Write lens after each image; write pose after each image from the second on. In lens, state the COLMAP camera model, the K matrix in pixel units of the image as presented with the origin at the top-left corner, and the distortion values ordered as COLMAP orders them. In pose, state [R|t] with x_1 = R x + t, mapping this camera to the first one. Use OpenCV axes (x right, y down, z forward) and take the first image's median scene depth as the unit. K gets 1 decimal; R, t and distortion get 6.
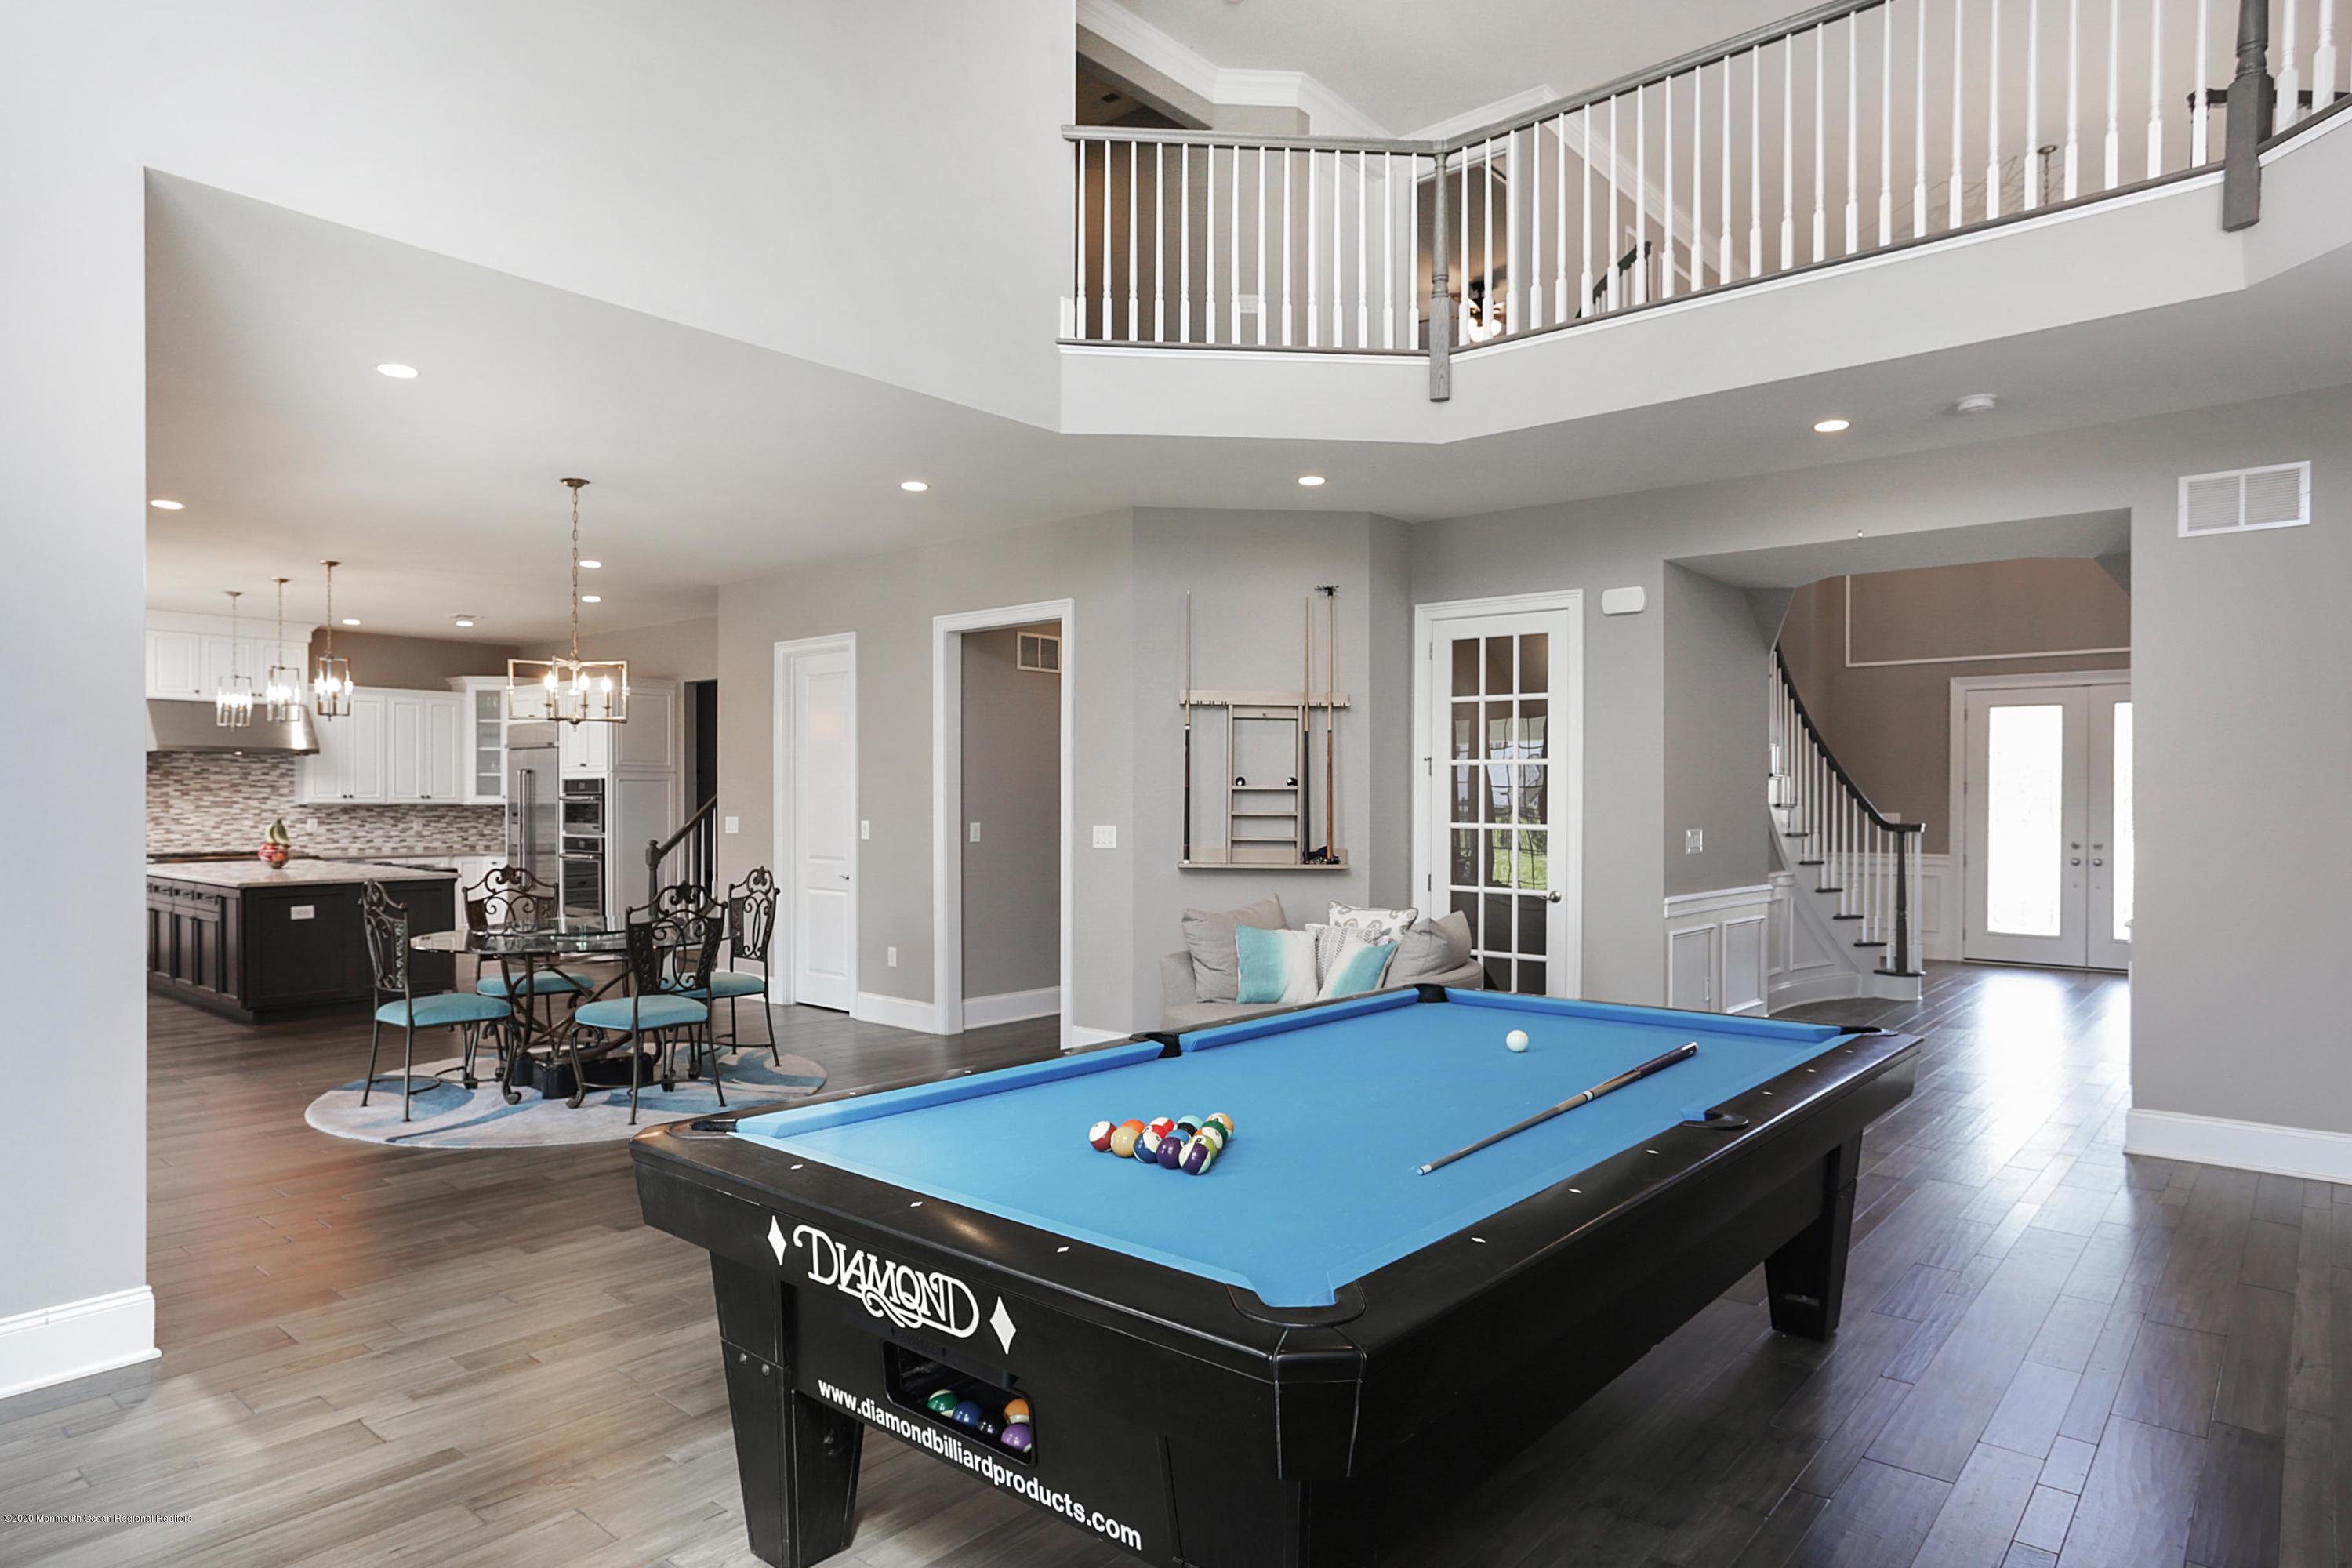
lens RADIAL K [[1402.6, 0, 1233.1], [0, 1402.6, 805.9], [0, 0, 1]] dist [-0.021219, 0.016305]
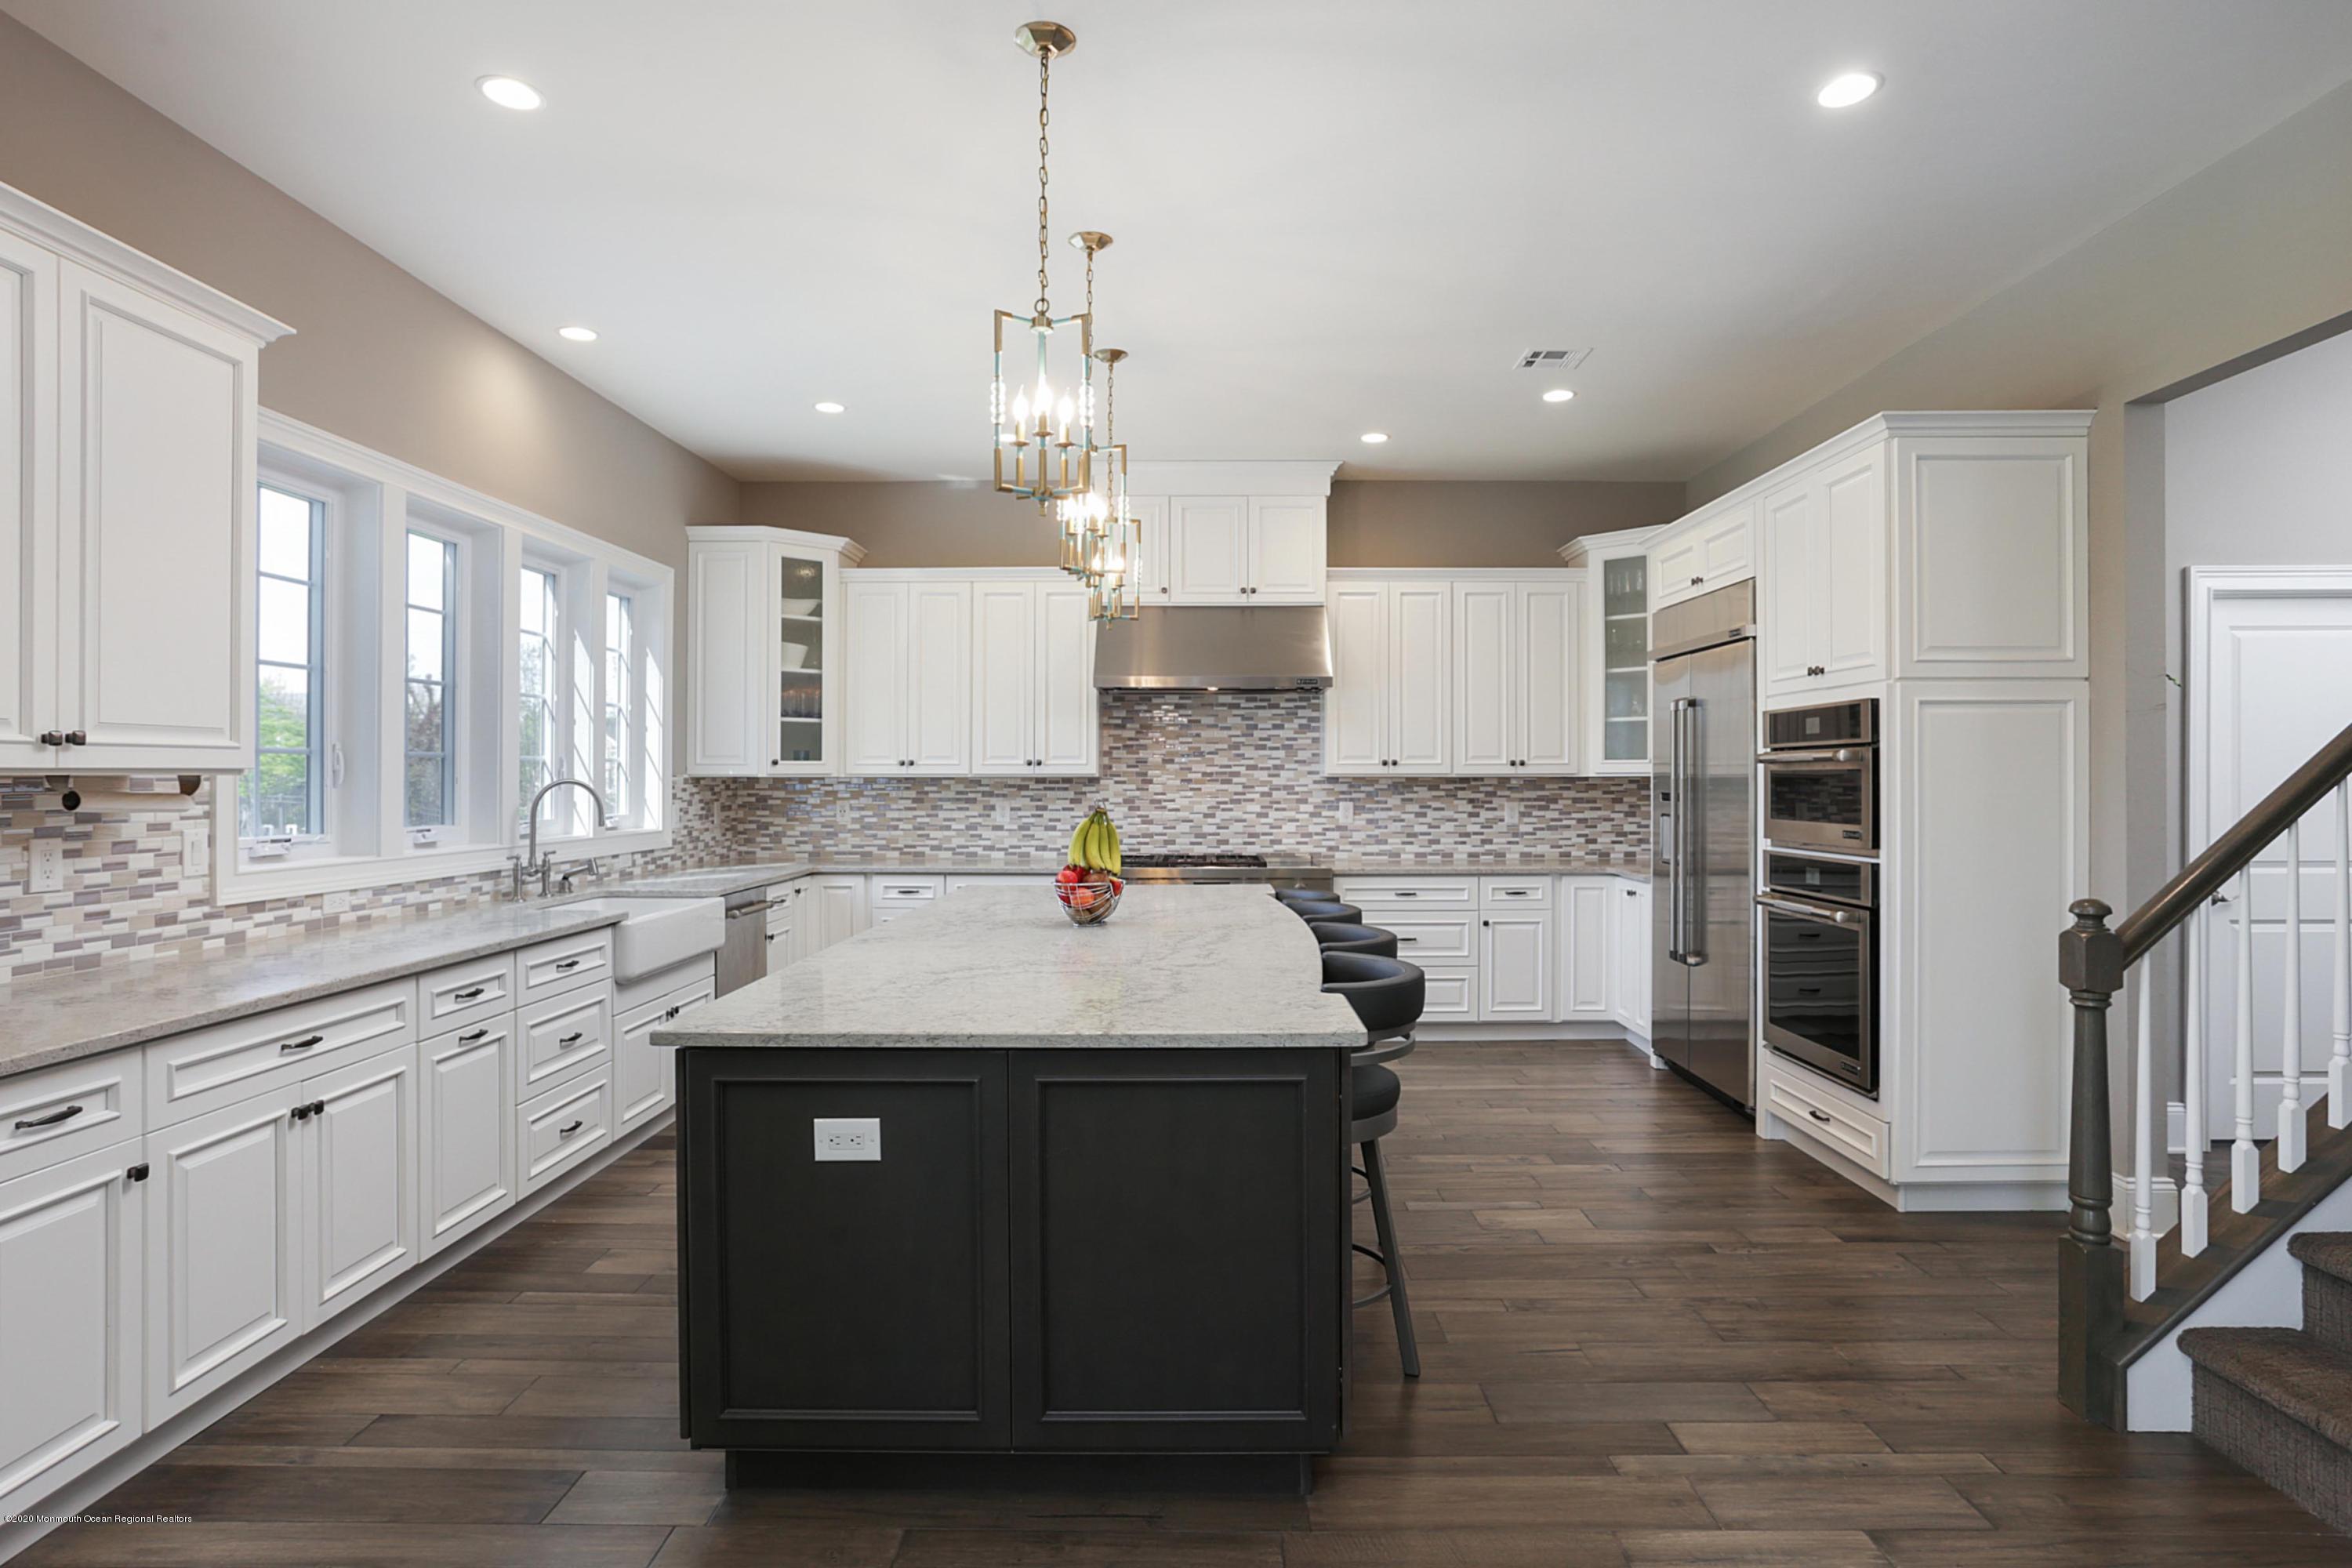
lens RADIAL K [[1274.7, 0, 1182.7], [0, 1274.7, 759.9], [0, 0, 1]] dist [-0.006515, 0.000723]
pose [[0.631455, -0.014282, -0.775281, -0.290636], [-0.001095, 0.999813, -0.019310, 0.002129], [0.775411, 0.013043, 0.631322, 0.615501]]
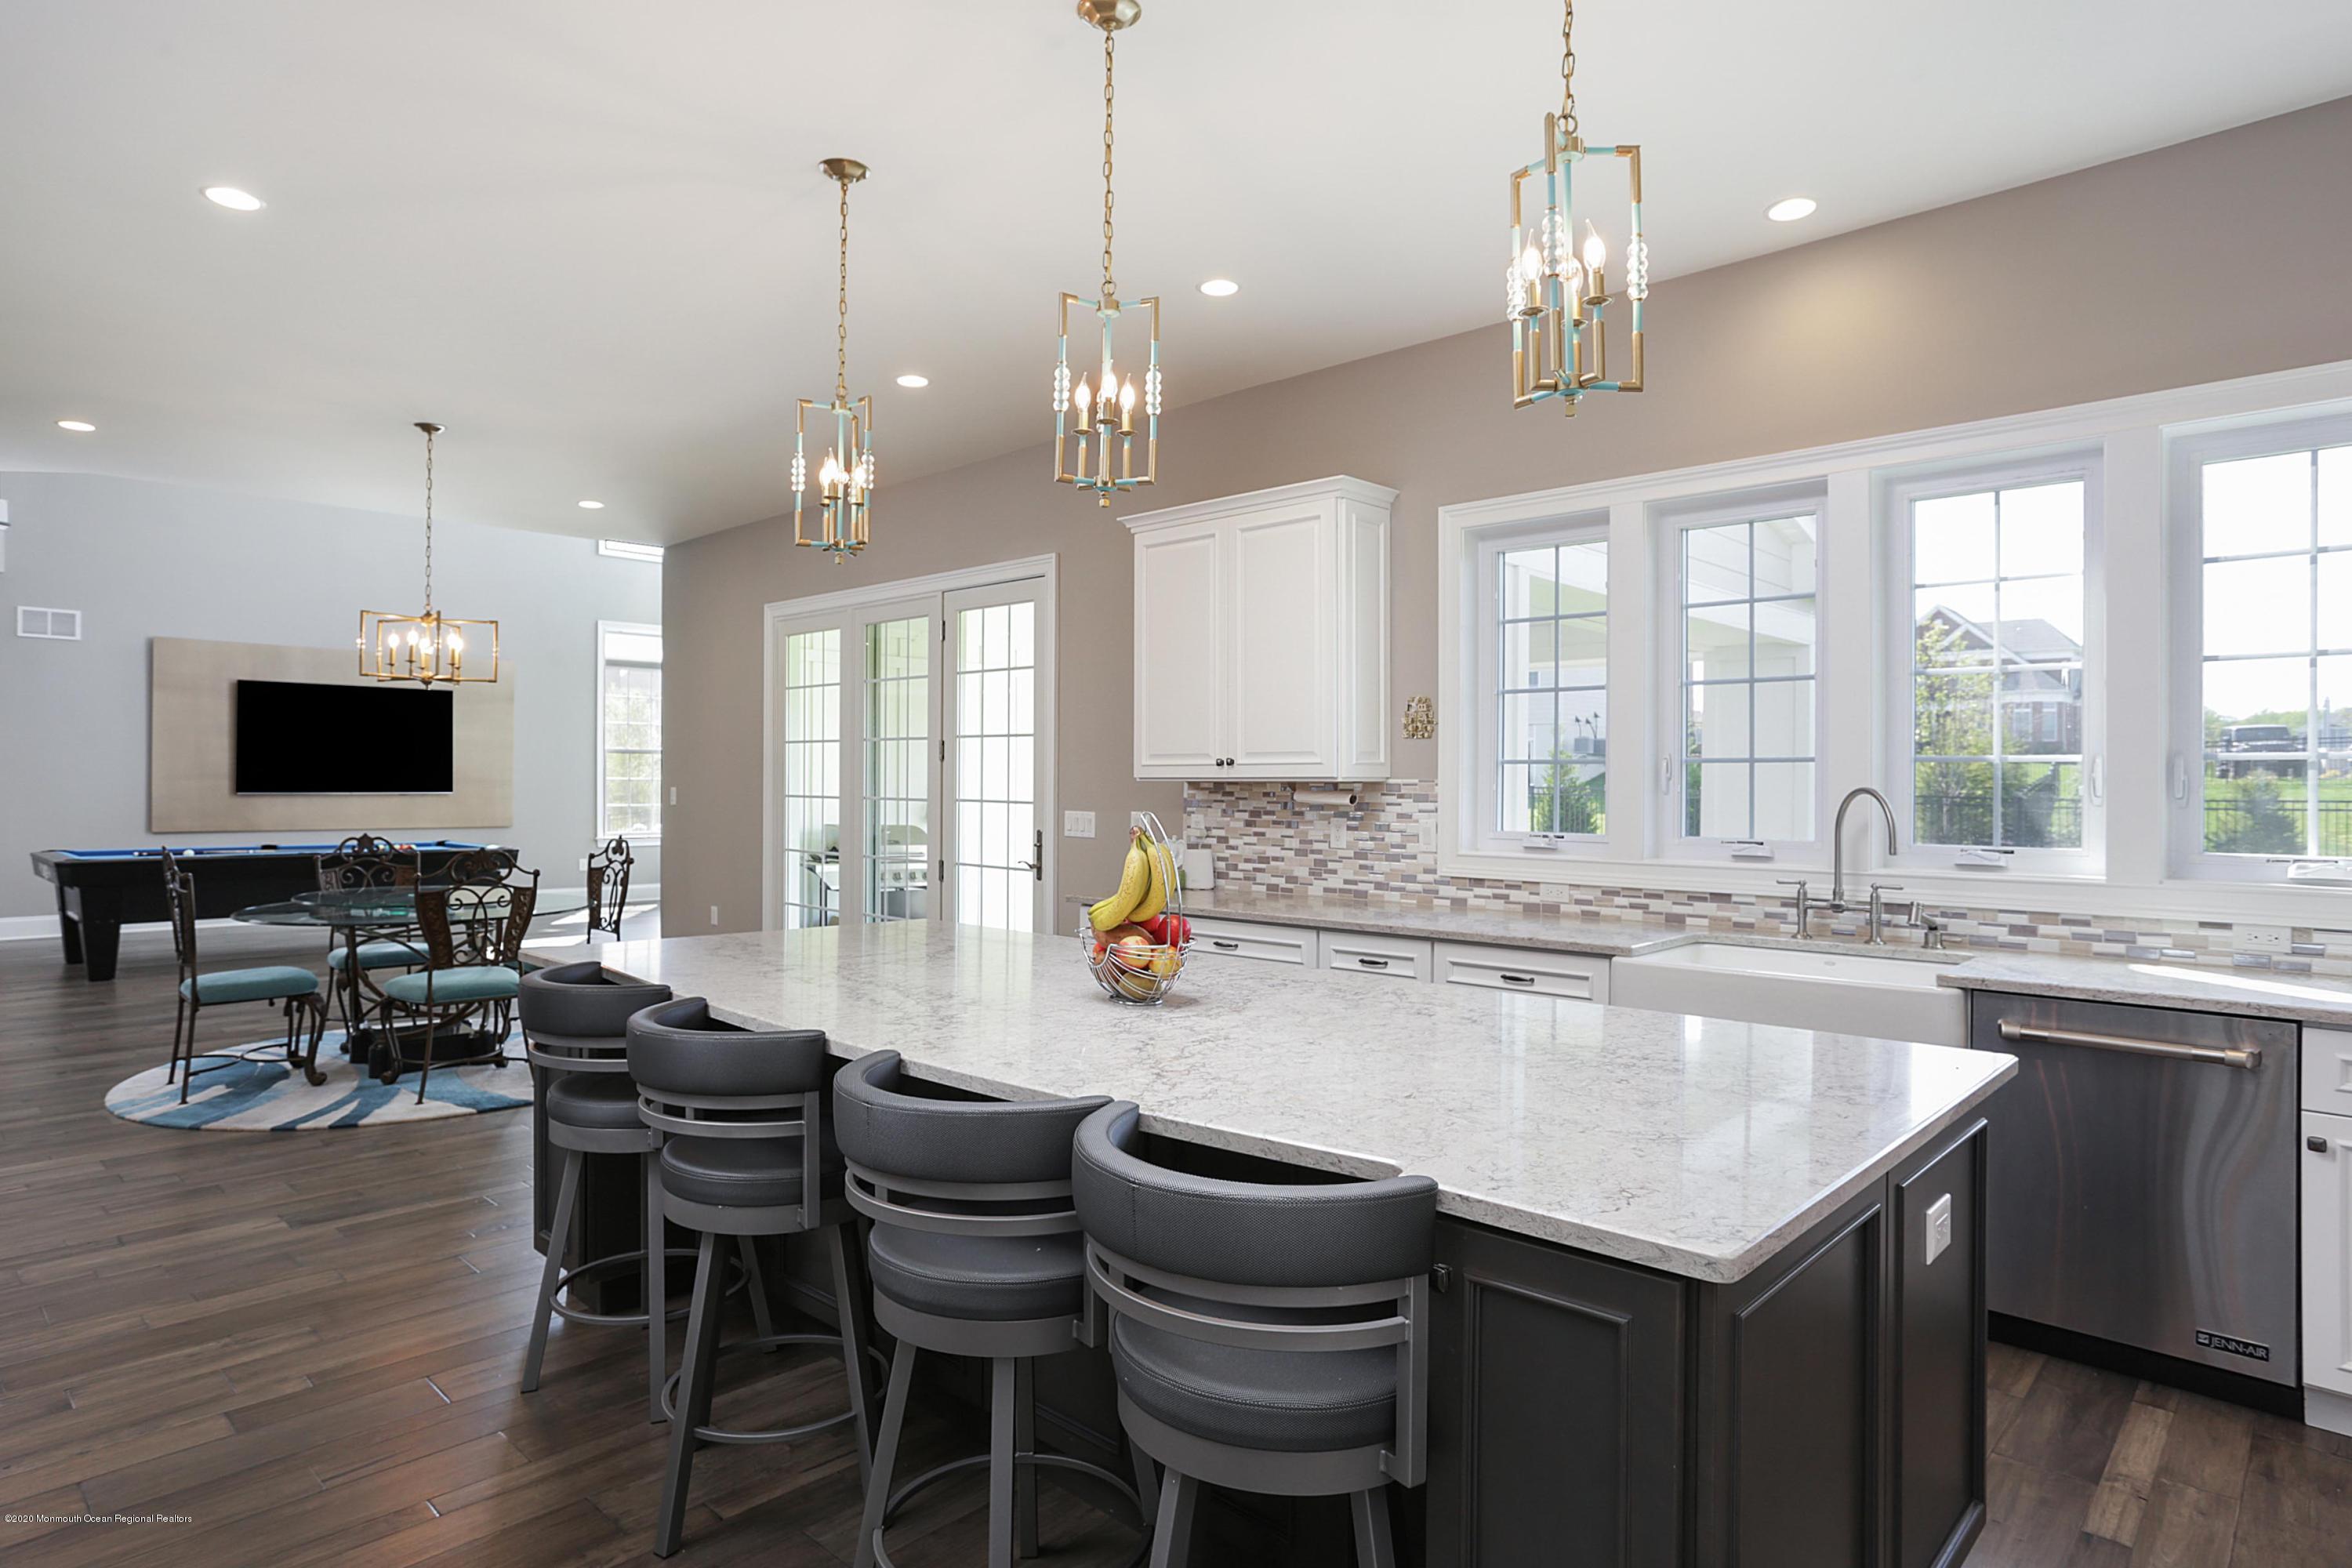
lens RADIAL K [[1326.9, 0, 1179.2], [0, 1326.9, 792.5], [0, 0, 1]] dist [-0.015524, 0.008169]
pose [[-0.998319, -0.010008, 0.057082, -0.565282], [-0.009272, 0.999871, 0.013152, -0.000792], [-0.057206, 0.012601, -0.998283, 1.010753]]
